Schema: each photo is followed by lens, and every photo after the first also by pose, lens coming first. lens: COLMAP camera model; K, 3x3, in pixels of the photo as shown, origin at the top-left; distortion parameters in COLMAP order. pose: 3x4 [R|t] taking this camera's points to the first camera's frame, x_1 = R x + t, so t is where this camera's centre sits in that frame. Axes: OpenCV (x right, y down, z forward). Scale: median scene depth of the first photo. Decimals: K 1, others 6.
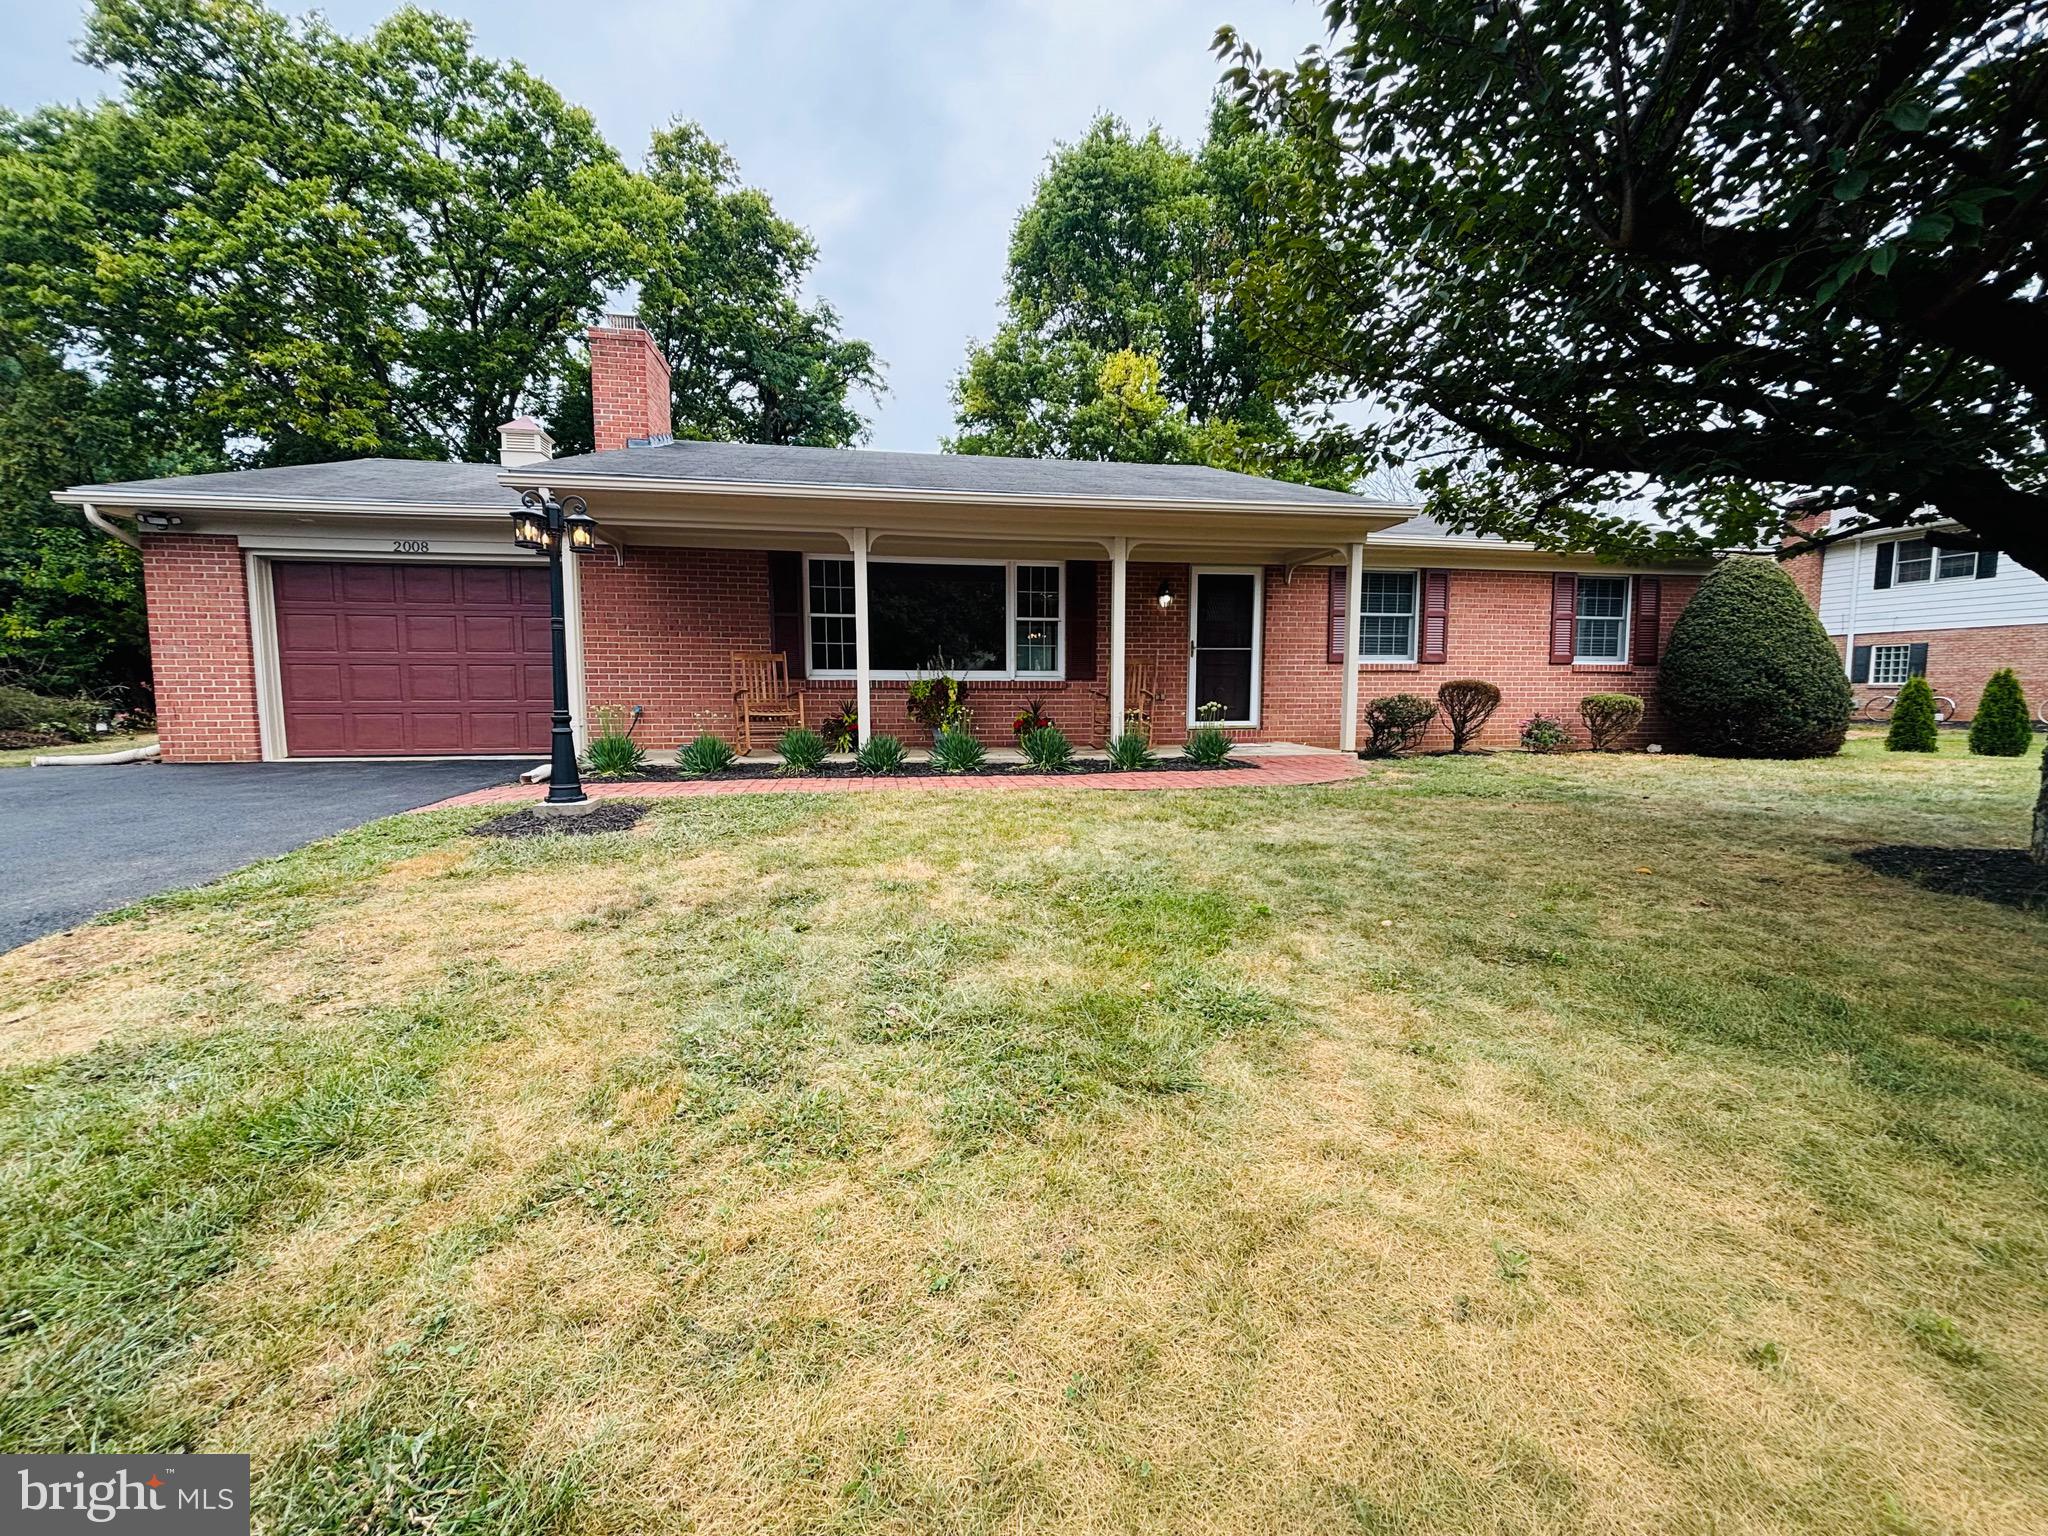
lens RADIAL K [[837.8, 0, 1024.0], [0, 837.8, 768.0], [0, 0, 1]] dist [0.009306, -0.000215]
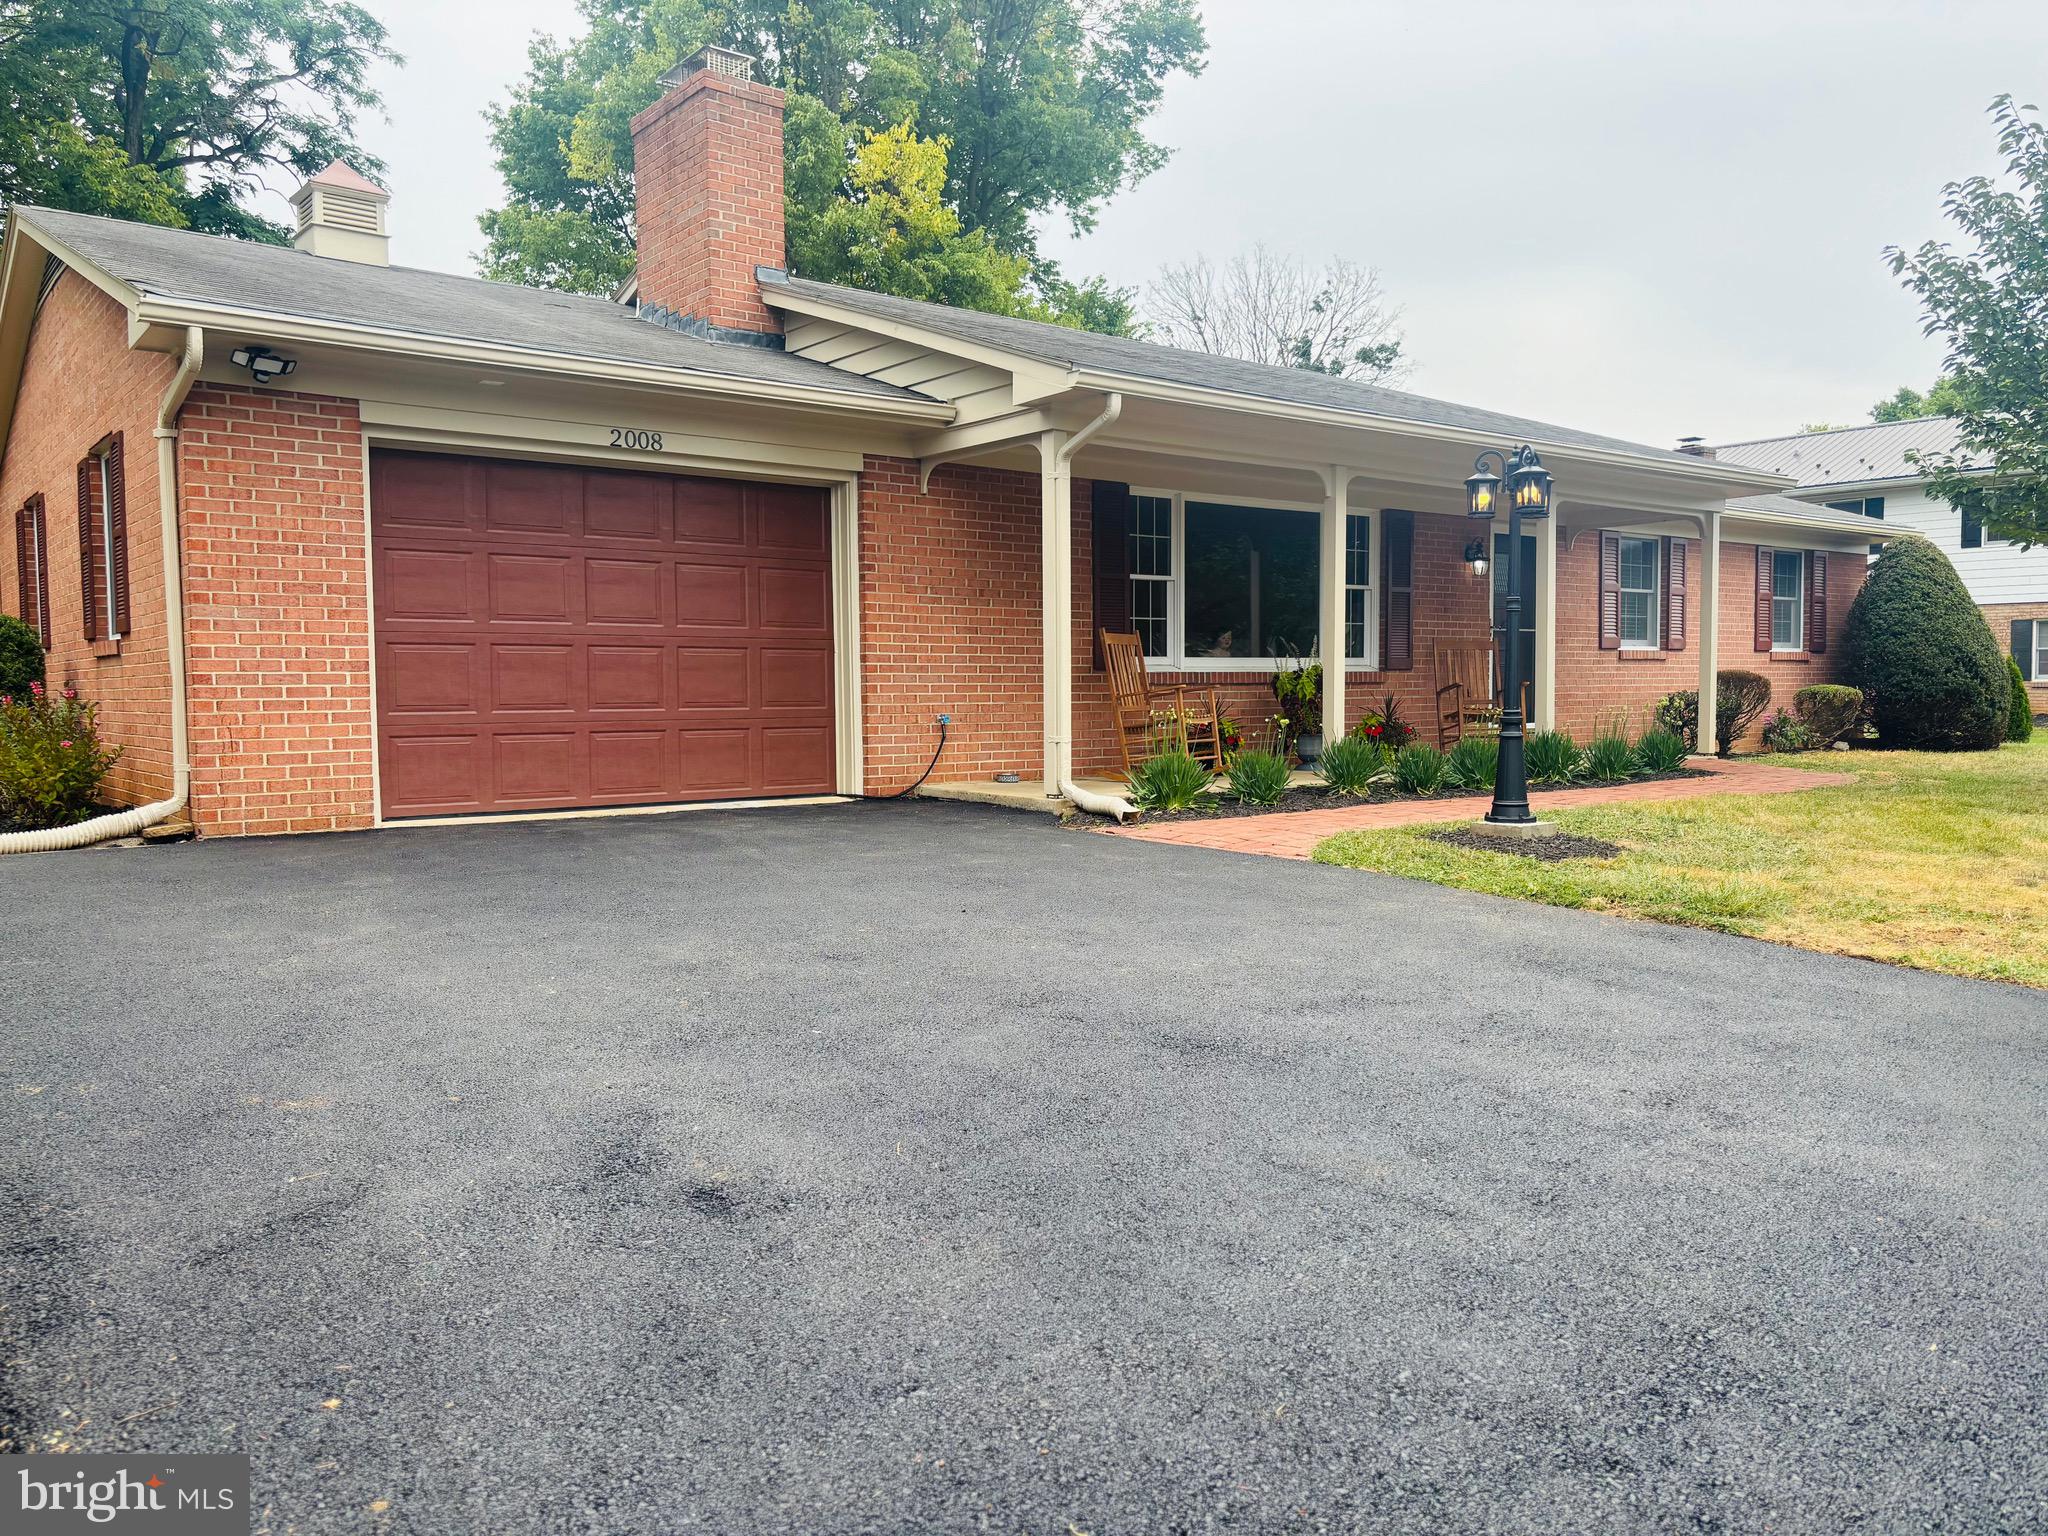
lens RADIAL K [[1524.9, 0, 1024.0], [0, 1524.9, 768.0], [0, 0, 1]] dist [0.039861, -0.003398]
pose [[0.883335, -0.029679, 0.467802, -0.882853], [0.046747, 0.998596, -0.024916, -0.002061], [-0.466406, 0.043877, 0.883482, -0.026918]]
